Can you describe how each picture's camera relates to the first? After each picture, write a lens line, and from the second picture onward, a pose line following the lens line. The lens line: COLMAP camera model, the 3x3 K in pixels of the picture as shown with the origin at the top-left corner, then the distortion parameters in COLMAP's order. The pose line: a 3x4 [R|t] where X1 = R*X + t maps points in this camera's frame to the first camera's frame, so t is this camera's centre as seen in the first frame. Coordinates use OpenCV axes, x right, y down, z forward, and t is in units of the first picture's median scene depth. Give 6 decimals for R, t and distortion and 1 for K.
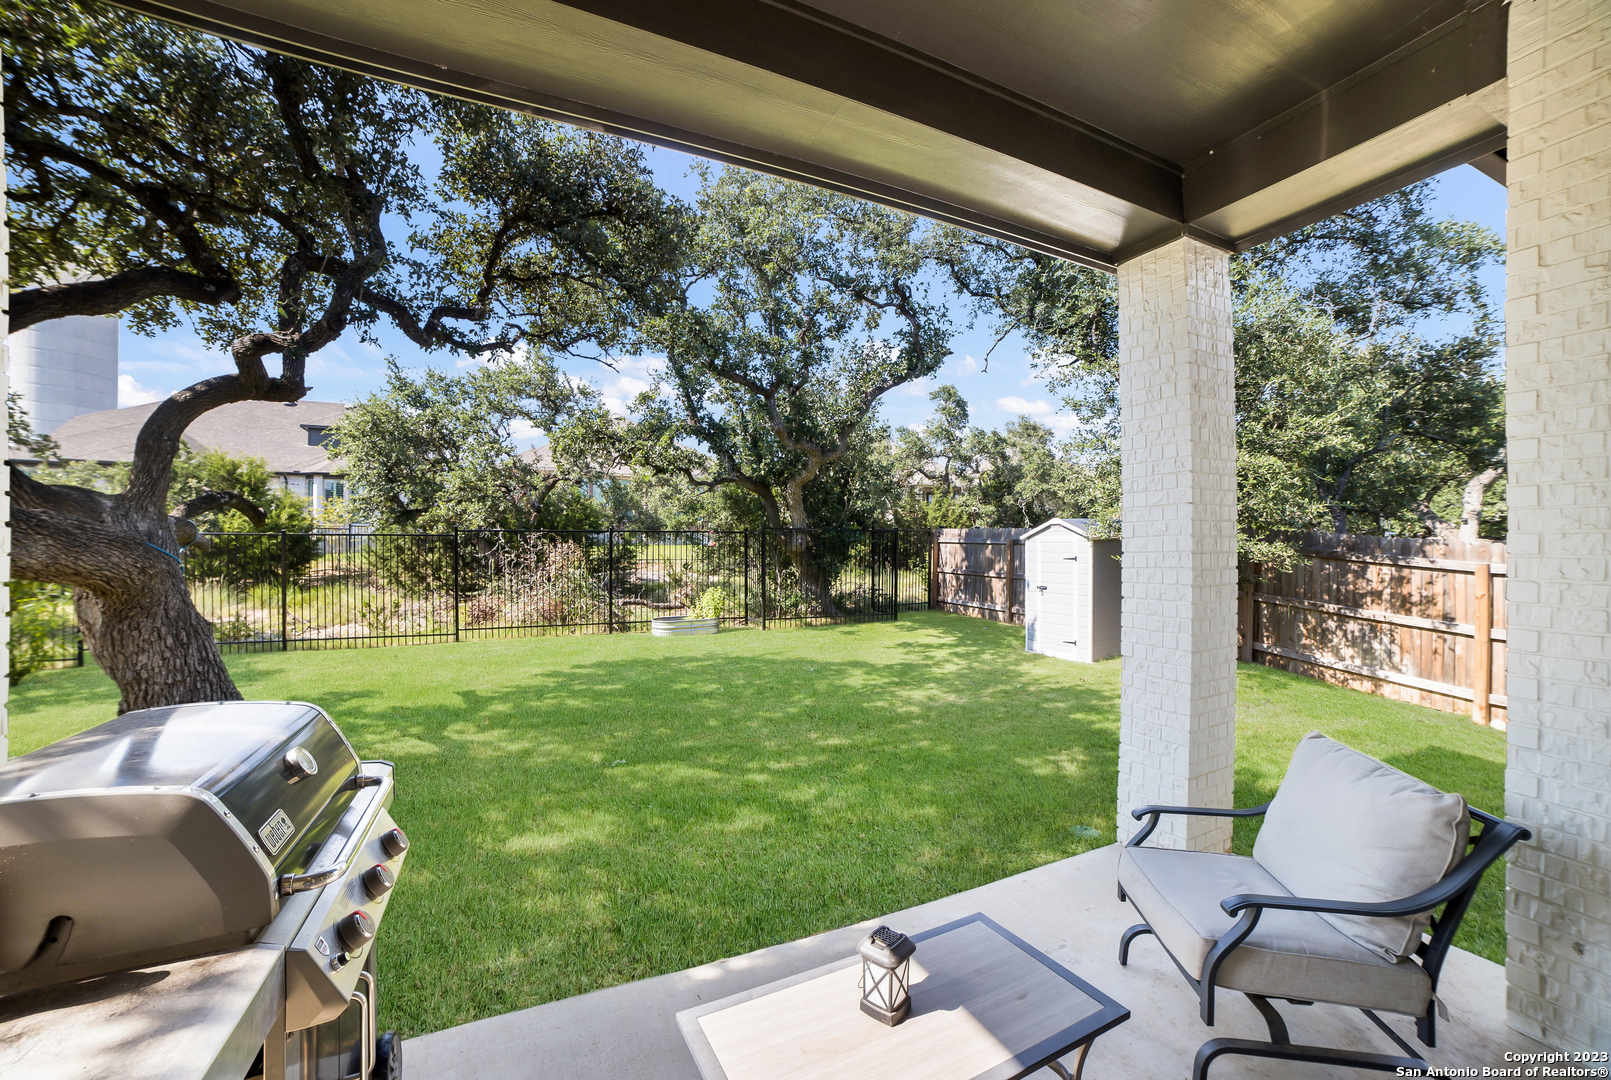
lens RADIAL K [[626.0, 0, 803.8], [0, 626.0, 538.0], [0, 0, 1]] dist [-0.045956, 0.004515]
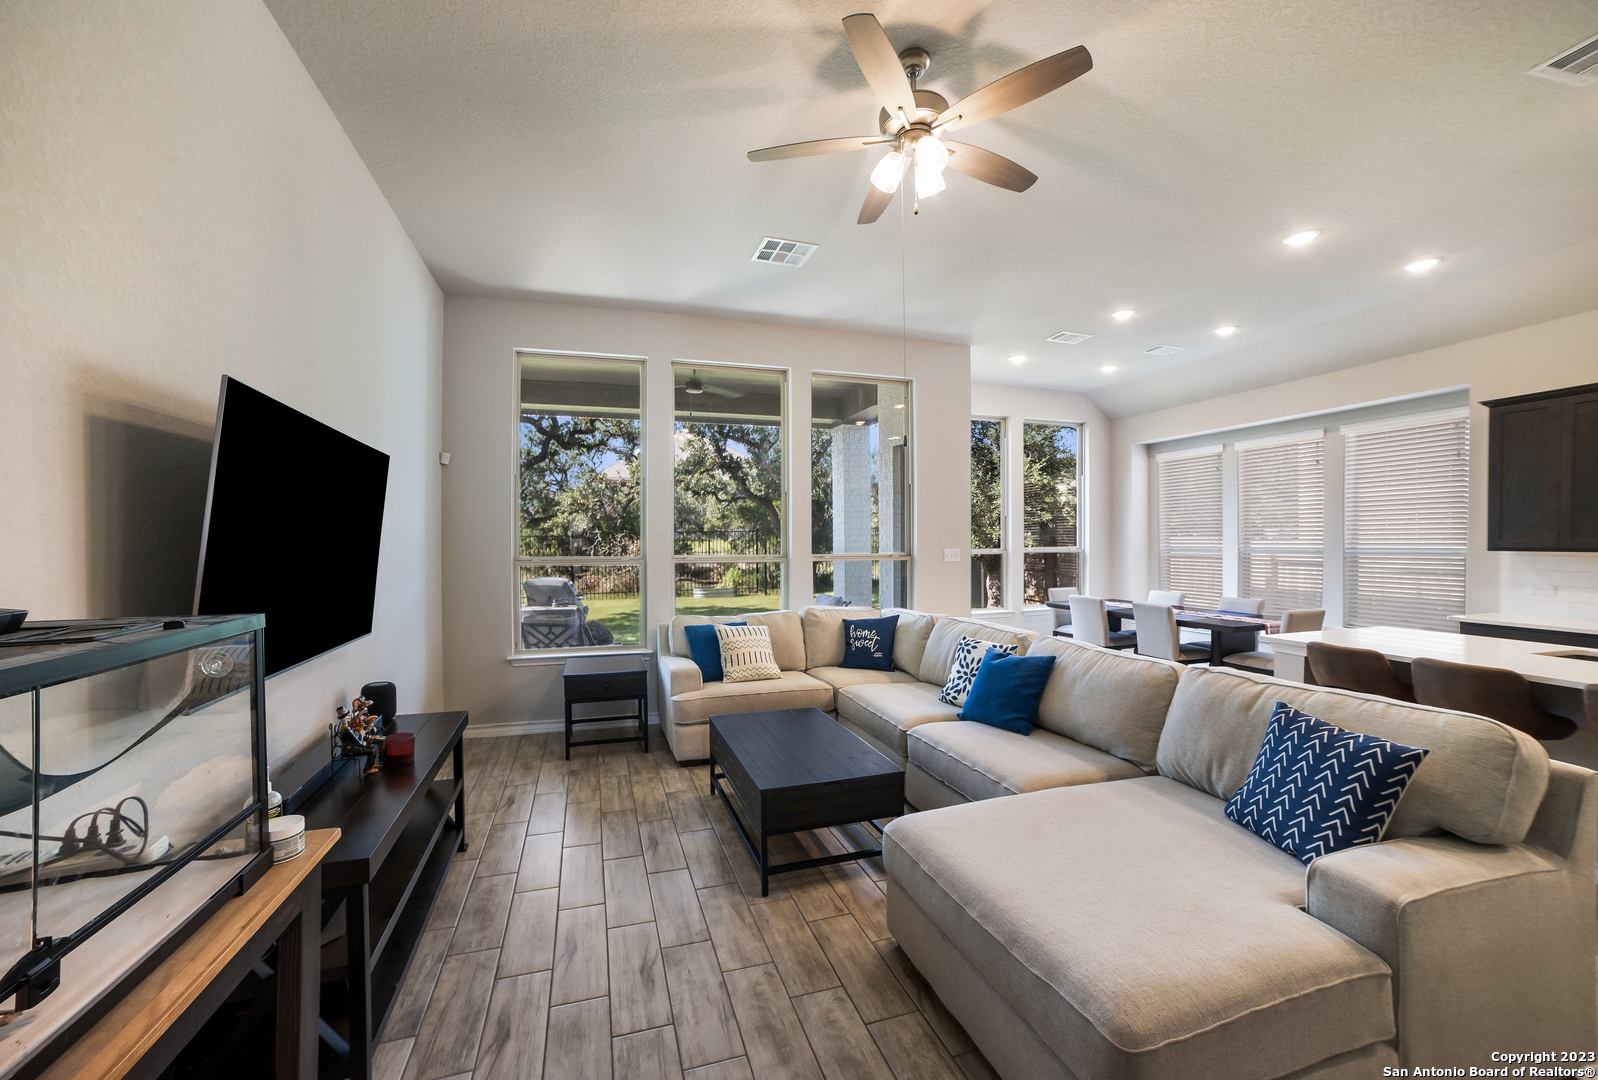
lens RADIAL K [[633.7, 0, 821.2], [0, 633.7, 539.6], [0, 0, 1]] dist [-0.009437, 0.000504]
pose [[0.994488, -0.009140, -0.104447, 0.212118], [0.010092, 0.999912, 0.008593, -0.001678], [0.104359, -0.009600, 0.994493, -0.477878]]
